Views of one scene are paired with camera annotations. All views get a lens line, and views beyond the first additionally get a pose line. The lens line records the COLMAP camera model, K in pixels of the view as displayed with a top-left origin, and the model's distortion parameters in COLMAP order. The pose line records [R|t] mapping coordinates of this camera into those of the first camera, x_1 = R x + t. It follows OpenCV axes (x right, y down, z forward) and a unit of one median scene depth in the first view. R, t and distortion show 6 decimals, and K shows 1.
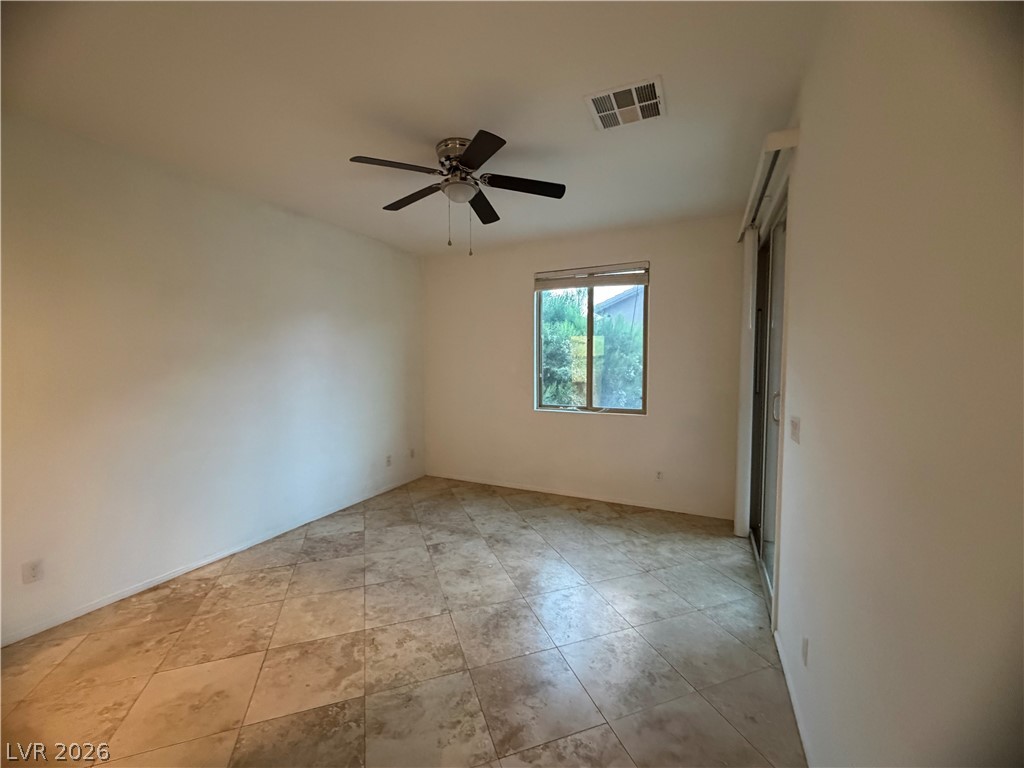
lens RADIAL K [[407.2, 0, 509.0], [0, 407.2, 386.1], [0, 0, 1]] dist [-0.001224, -0.000402]
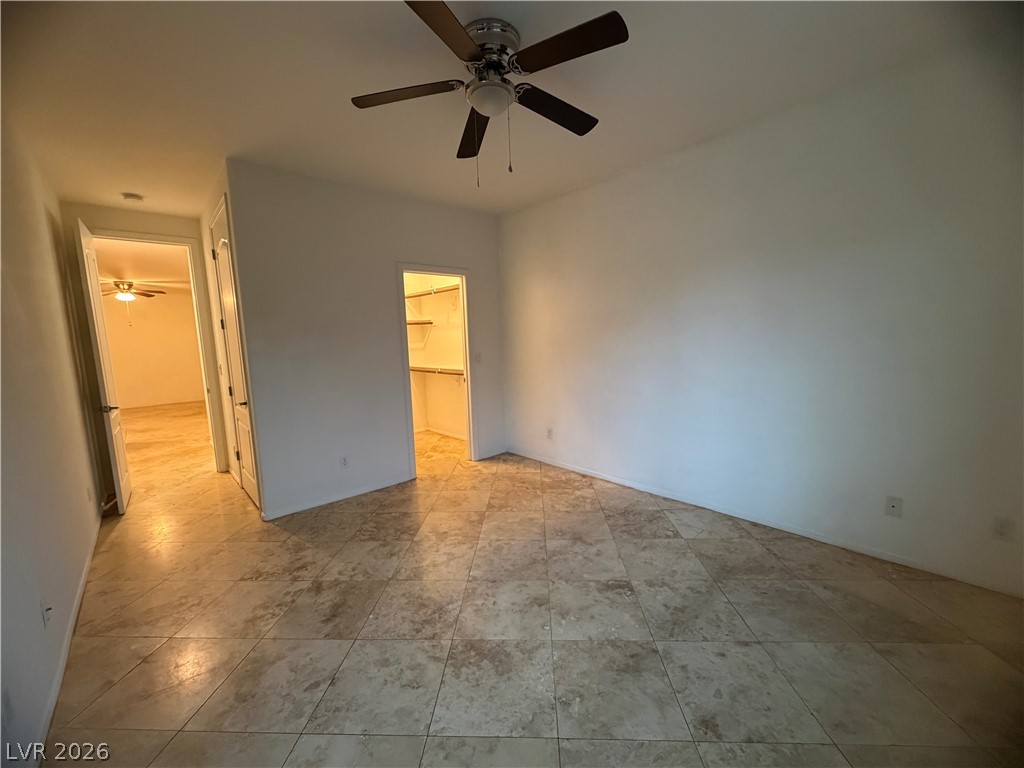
lens RADIAL K [[407.2, 0, 511.0], [0, 407.2, 383.8], [0, 0, 1]] dist [-0.001224, -0.000402]
pose [[-0.381122, 0.121784, -0.916468, 0.556510], [-0.019961, 0.989971, 0.139852, -0.052140], [0.924309, 0.071594, -0.374869, 1.193070]]
